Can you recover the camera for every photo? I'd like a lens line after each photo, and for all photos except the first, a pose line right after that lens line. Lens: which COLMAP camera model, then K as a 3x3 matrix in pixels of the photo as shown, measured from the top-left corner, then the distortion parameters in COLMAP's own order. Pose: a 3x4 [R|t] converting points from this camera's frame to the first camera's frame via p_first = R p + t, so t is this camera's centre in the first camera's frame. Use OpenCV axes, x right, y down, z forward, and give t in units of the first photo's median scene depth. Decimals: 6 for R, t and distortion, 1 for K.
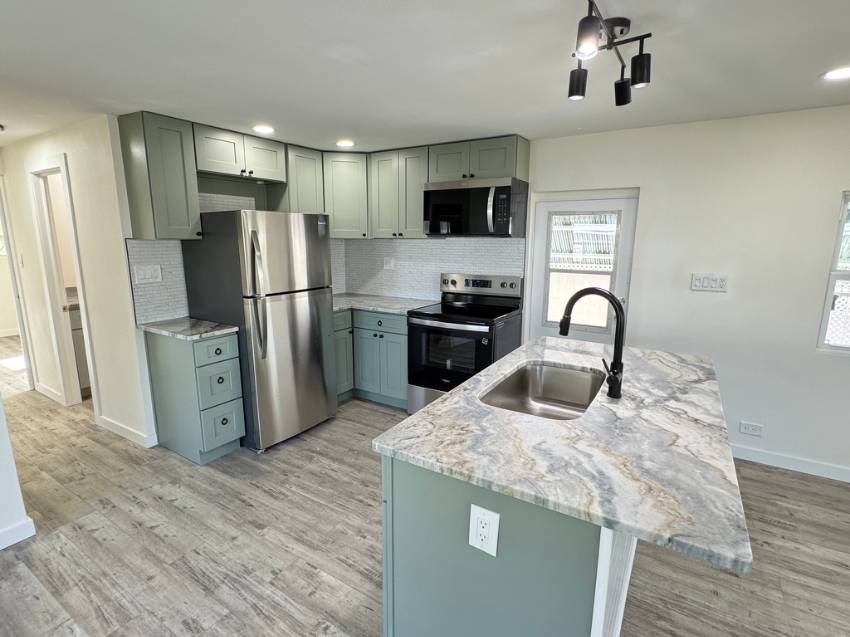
lens RADIAL K [[422.6, 0, 427.6], [0, 422.6, 320.2], [0, 0, 1]] dist [-0.001264, 0.000427]
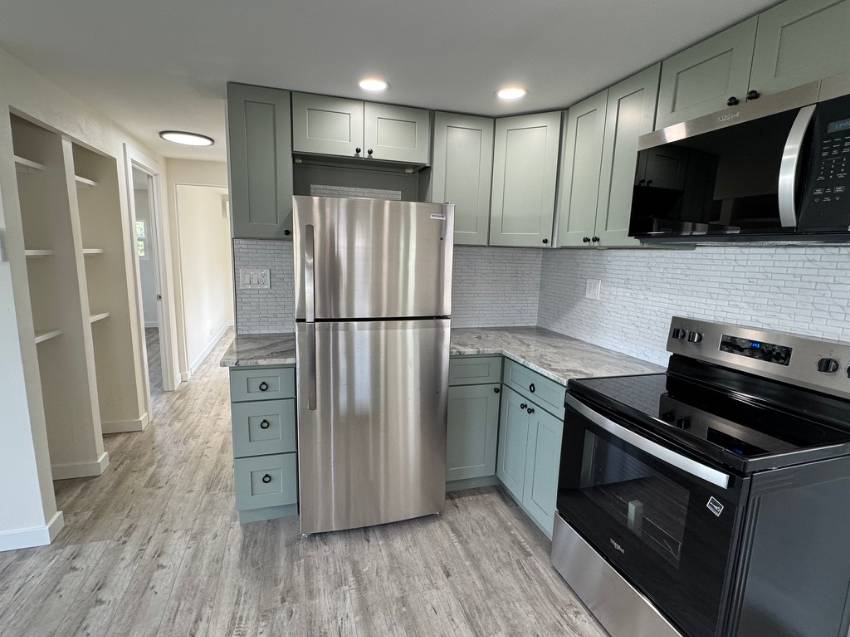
lens RADIAL K [[422.6, 0, 423.7], [0, 422.6, 318.1], [0, 0, 1]] dist [-0.001264, 0.000427]
pose [[0.756750, 0.121832, -0.642252, 0.172517], [-0.152018, 0.988342, 0.008364, -0.088463], [0.635783, 0.091304, 0.766448, 0.552711]]
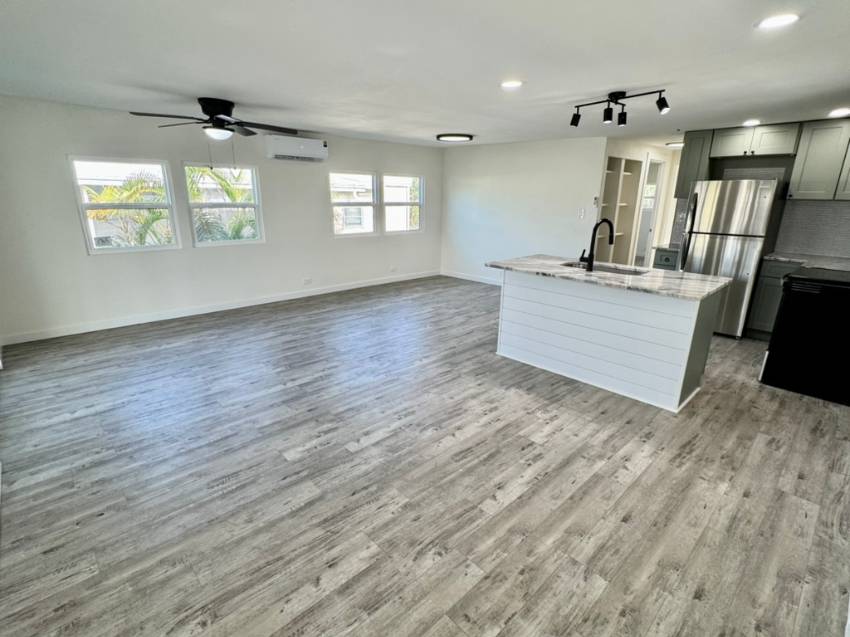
lens RADIAL K [[422.6, 0, 427.3], [0, 422.6, 321.5], [0, 0, 1]] dist [-0.001264, 0.000427]
pose [[-0.246389, 0.270326, -0.930707, 1.460959], [-0.202624, 0.924723, 0.322229, -0.054668], [0.947753, 0.267977, -0.173067, 0.367712]]
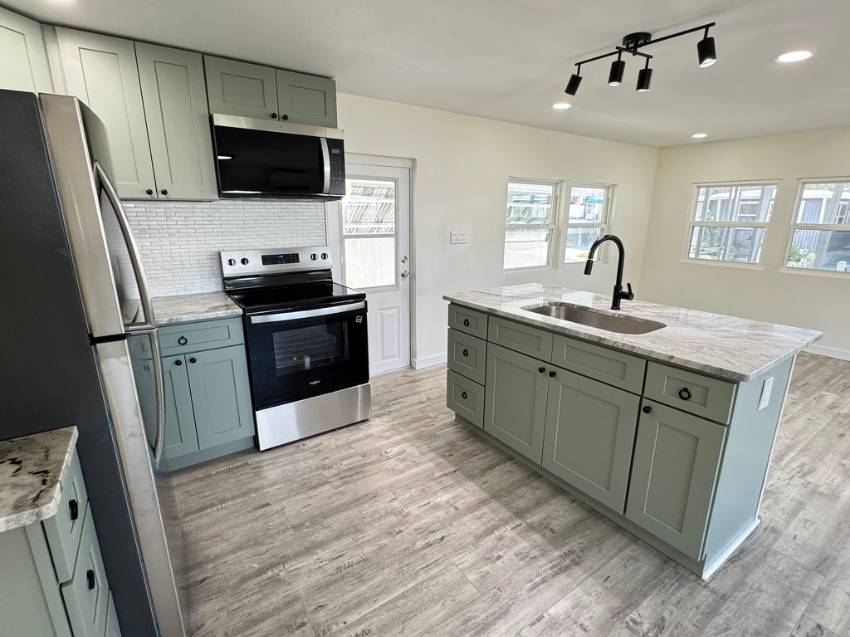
lens RADIAL K [[401.7, 0, 421.5], [0, 401.7, 320.3], [0, 0, 1]] dist [-0.004470, -0.001764]
pose [[0.415508, -0.236786, 0.878229, -0.583107], [0.174177, 0.968367, 0.178683, -0.080213], [-0.892757, 0.078724, 0.443607, 0.545290]]
